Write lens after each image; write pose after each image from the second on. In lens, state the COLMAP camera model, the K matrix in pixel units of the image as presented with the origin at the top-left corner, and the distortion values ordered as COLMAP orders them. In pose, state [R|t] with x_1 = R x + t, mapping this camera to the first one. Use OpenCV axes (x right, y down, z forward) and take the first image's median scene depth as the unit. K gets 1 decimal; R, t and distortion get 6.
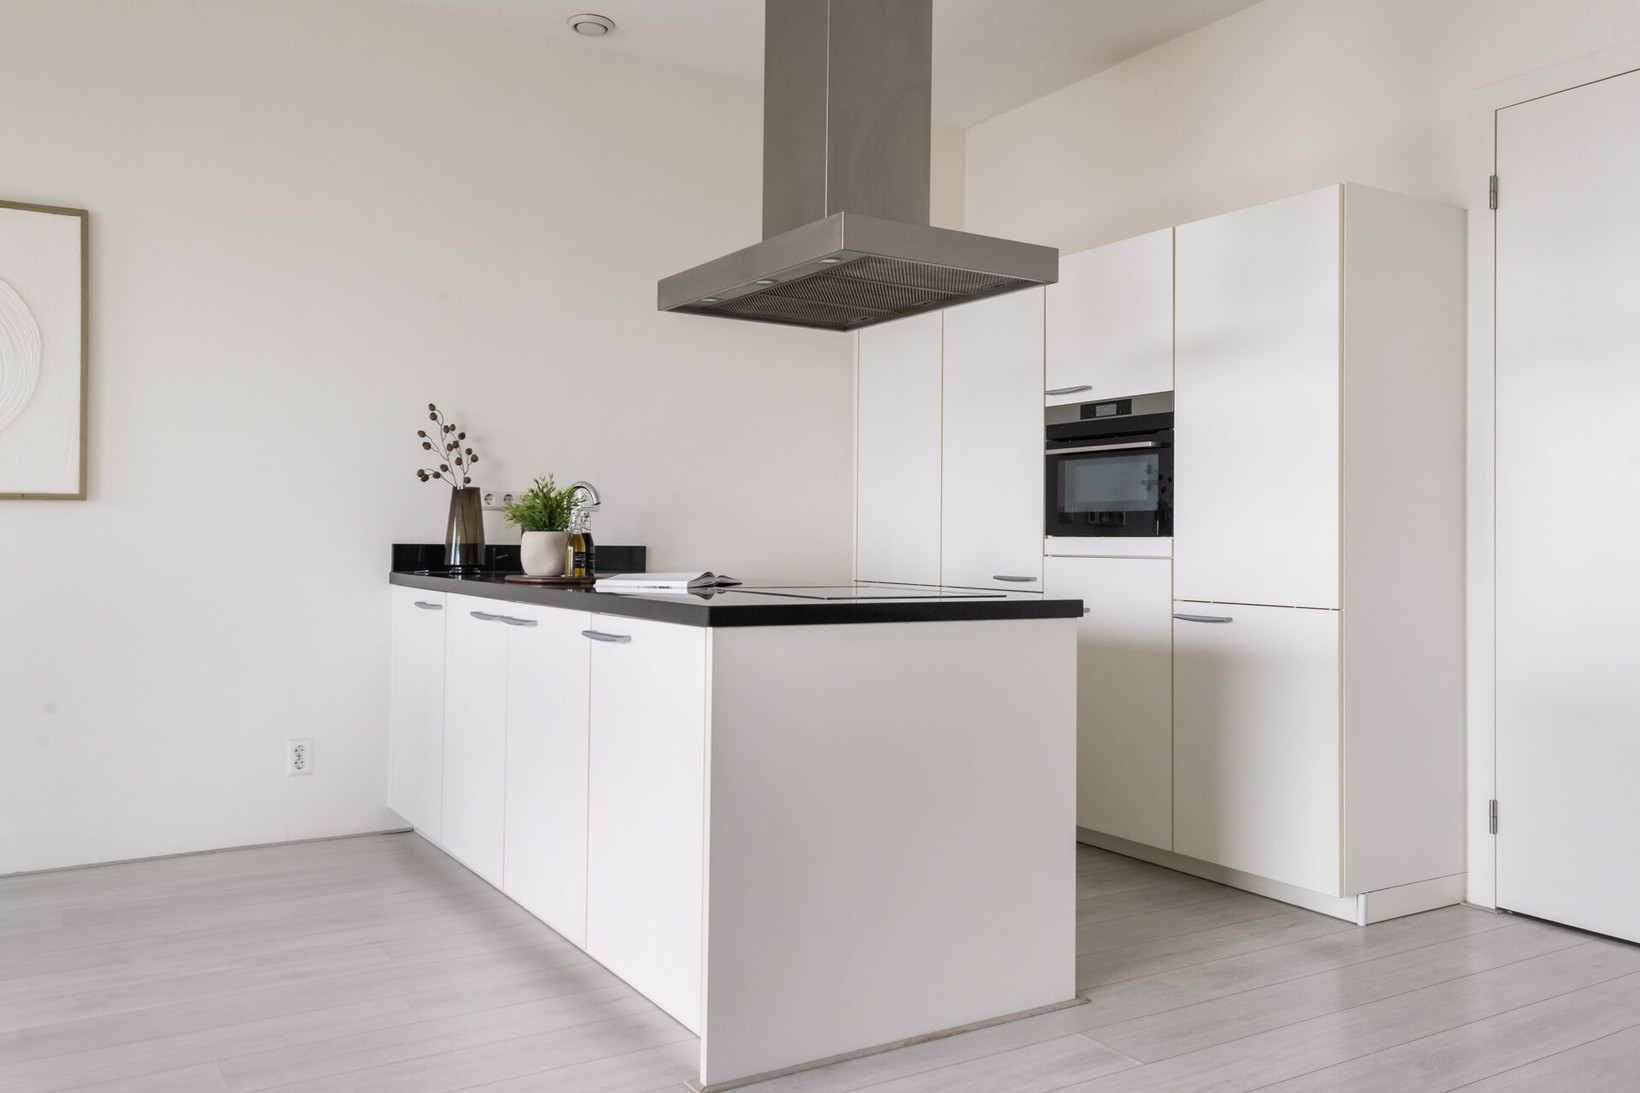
lens RADIAL K [[1306.6, 0, 823.5], [0, 1306.6, 517.2], [0, 0, 1]] dist [0.023430, -0.006498]
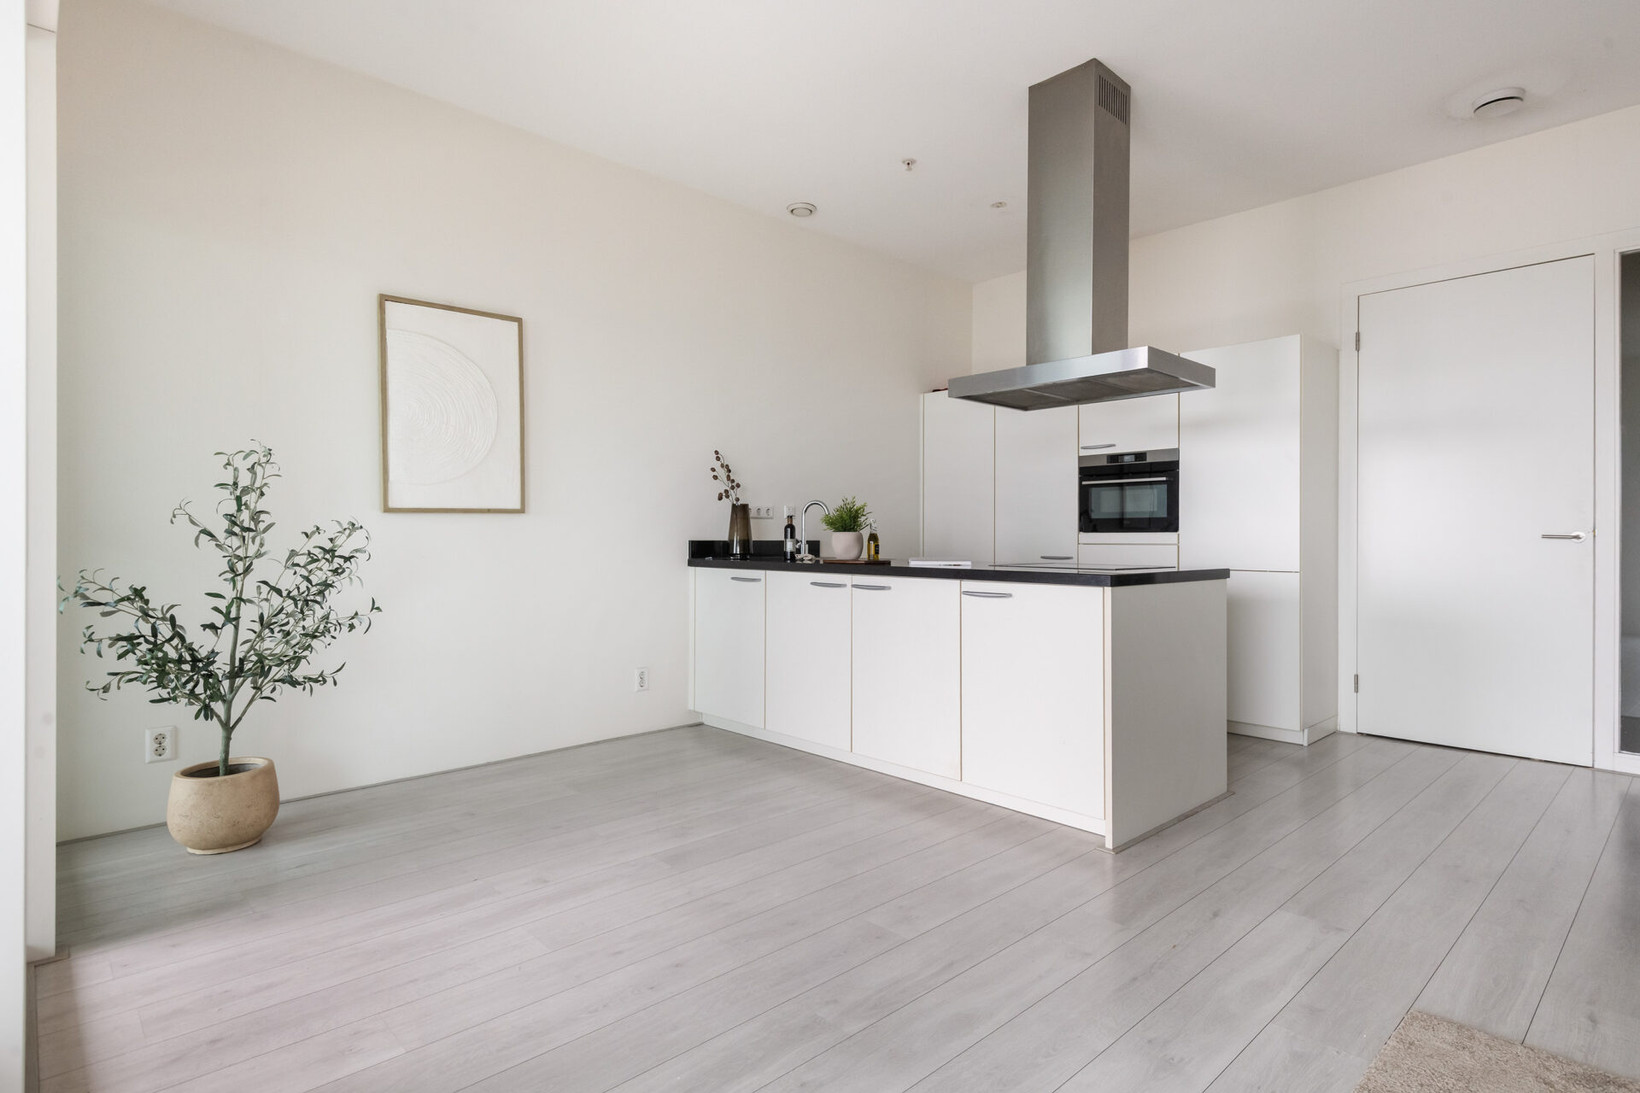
lens RADIAL K [[850.6, 0, 819.6], [0, 850.6, 540.2], [0, 0, 1]] dist [0.016708, -0.000960]
pose [[0.980373, -0.009242, 0.196933, -0.412541], [0.004570, 0.999698, 0.024165, -0.003934], [-0.197097, -0.022791, 0.980119, -0.017412]]
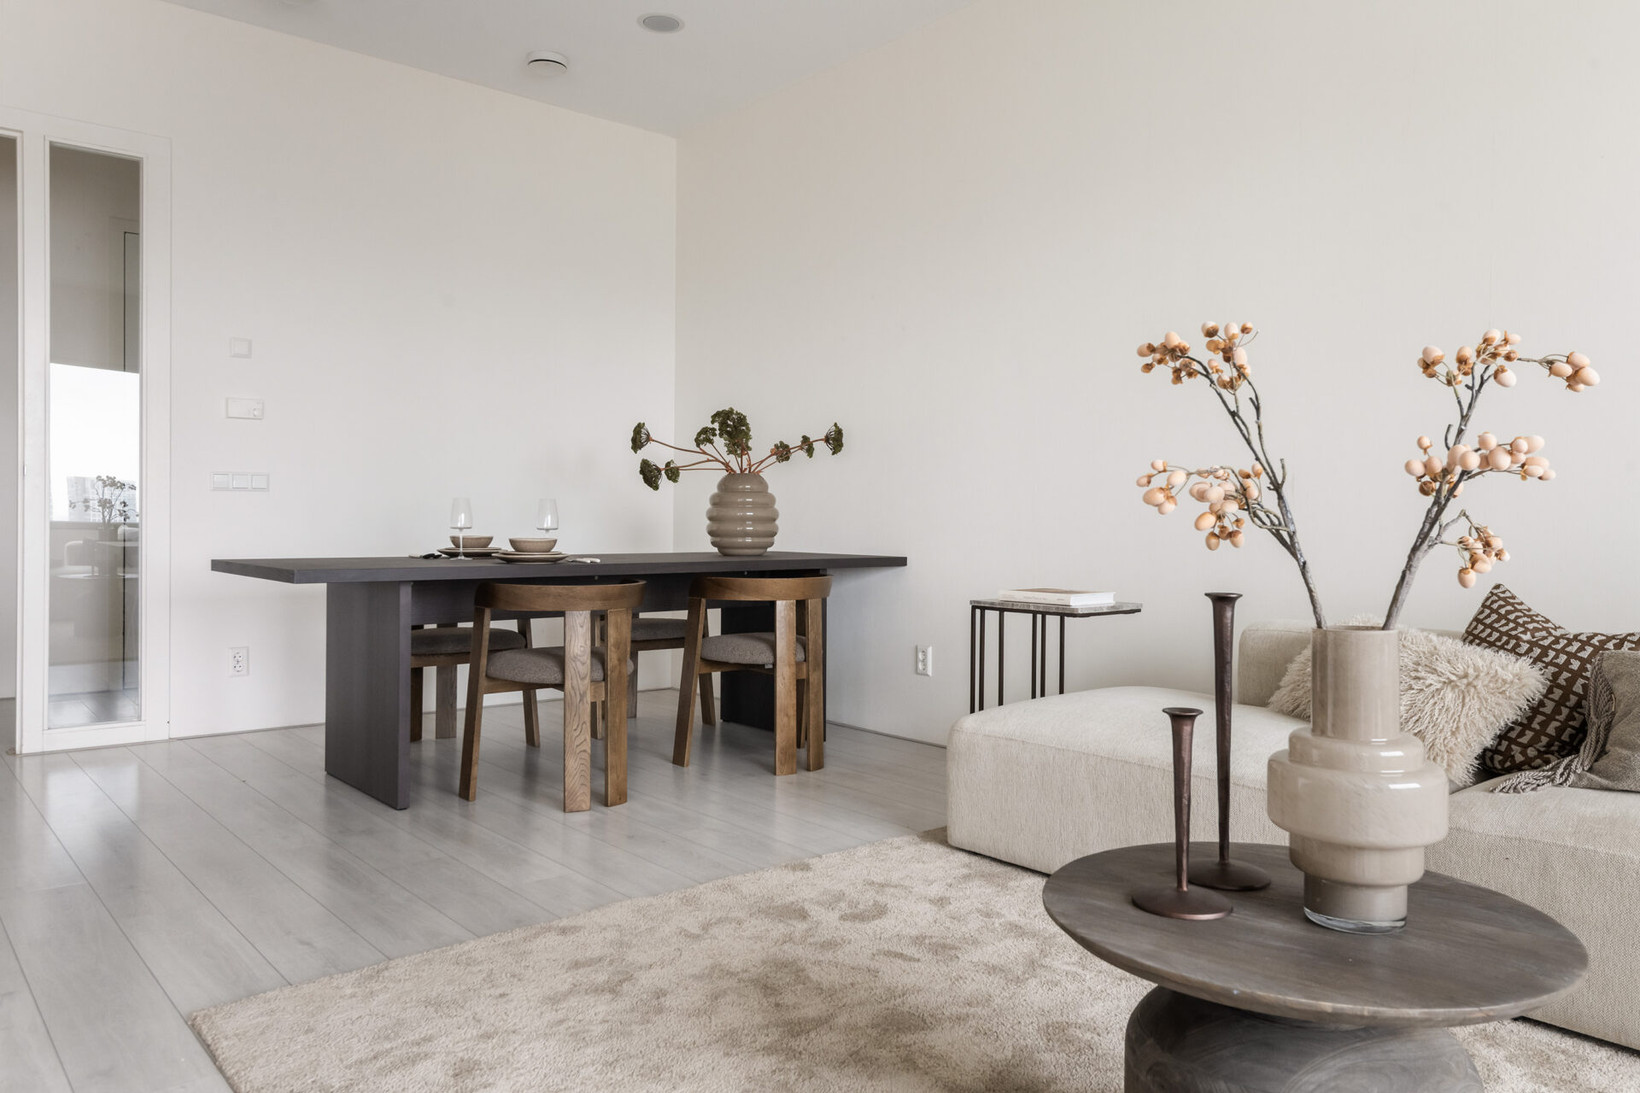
lens RADIAL K [[1164.1, 0, 878.7], [0, 1164.1, 538.6], [0, 0, 1]] dist [-0.000017, 0.001182]
pose [[-0.174886, -0.025182, 0.984267, -0.564694], [-0.029683, 0.999353, 0.020294, 0.029591], [-0.984141, -0.025667, -0.175520, 0.158393]]
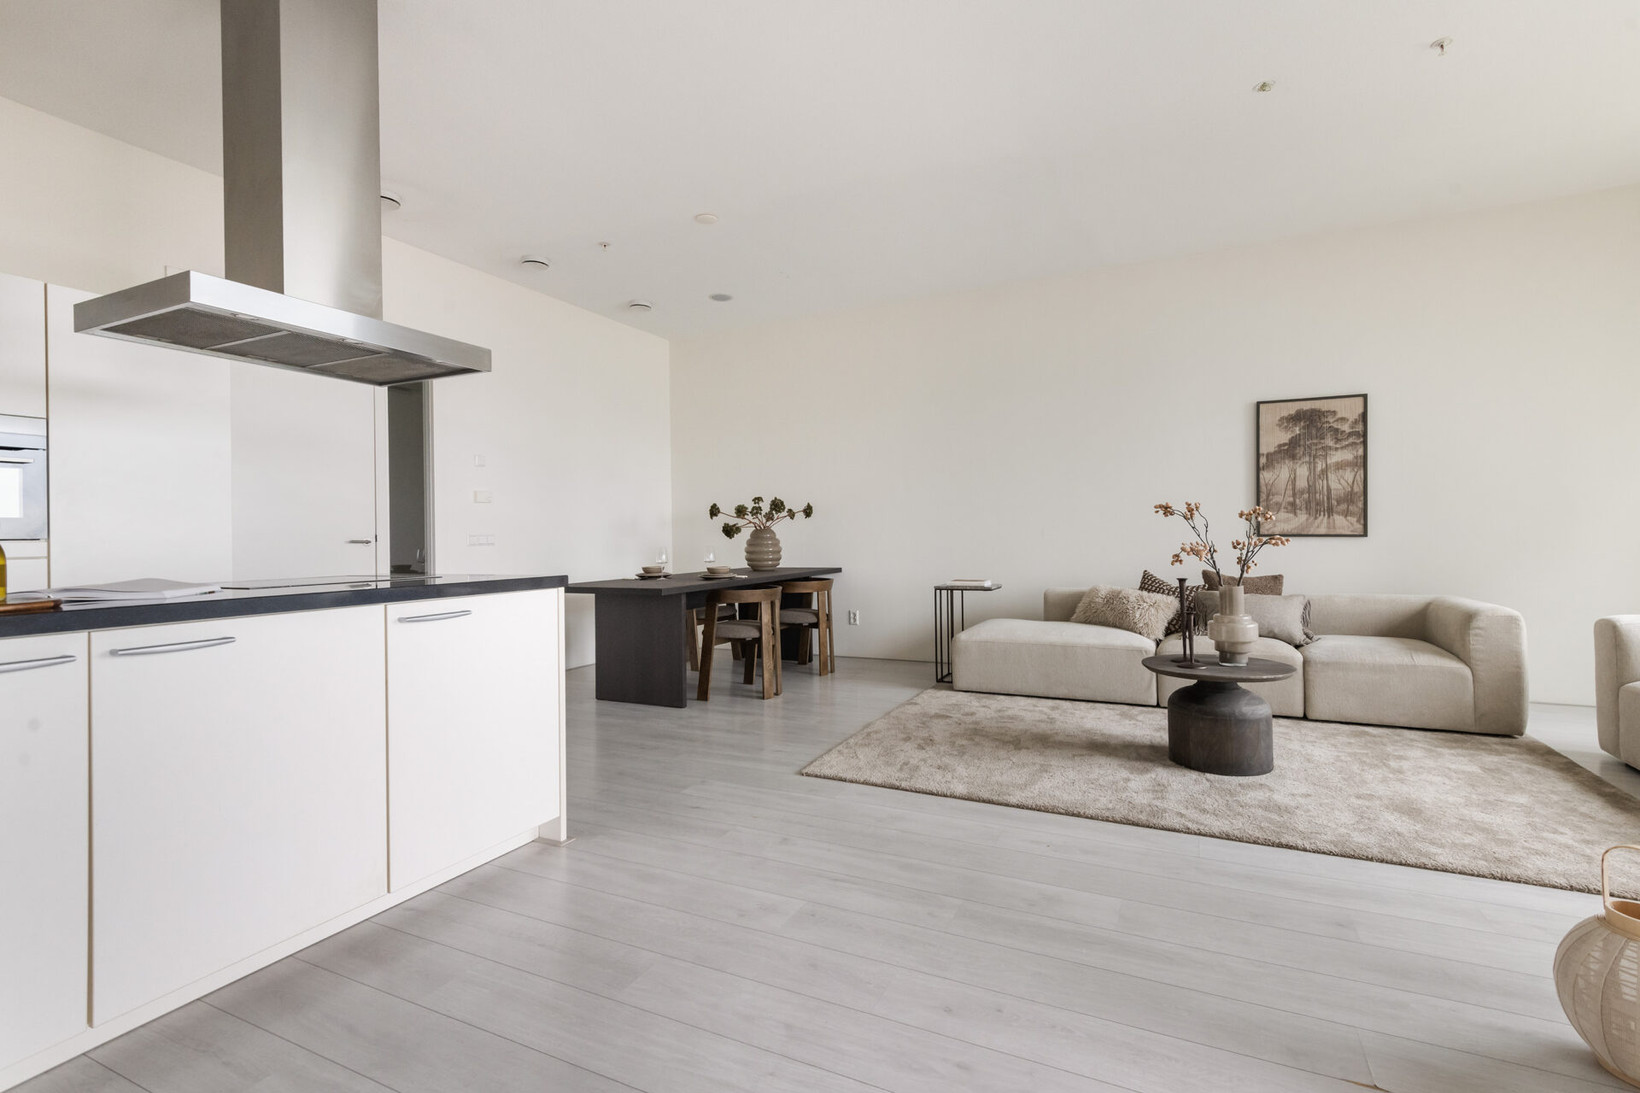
lens RADIAL K [[737.0, 0, 847.2], [0, 737.0, 544.3], [0, 0, 1]] dist [0.002029, 0.000291]
pose [[-0.550924, -0.011231, 0.834480, -0.689187], [-0.006065, 0.999937, 0.009453, 0.008331], [-0.834534, 0.000147, -0.550957, 0.741760]]
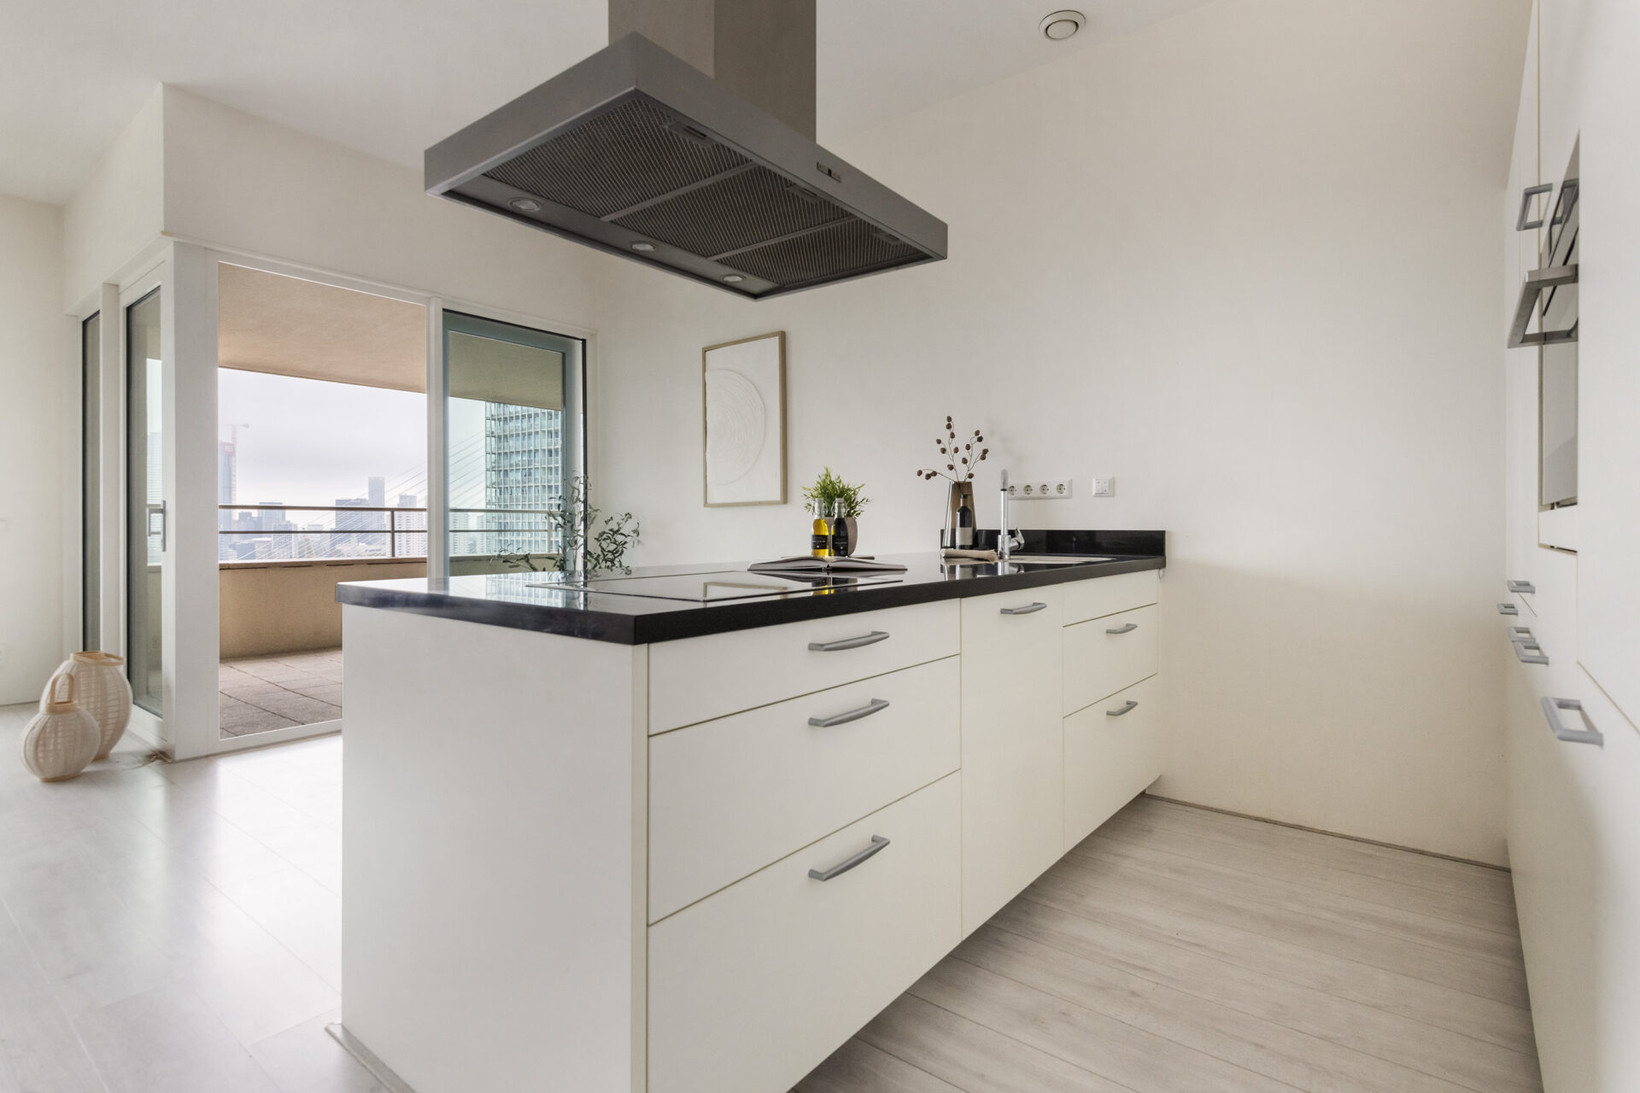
lens RADIAL K [[782.2, 0, 828.0], [0, 782.2, 527.7], [0, 0, 1]] dist [0.029244, -0.033384]
pose [[0.351791, -0.005599, -0.936062, 0.388755], [0.020882, 0.999780, 0.001868, 0.016789], [0.935846, -0.020204, 0.351830, 0.683831]]
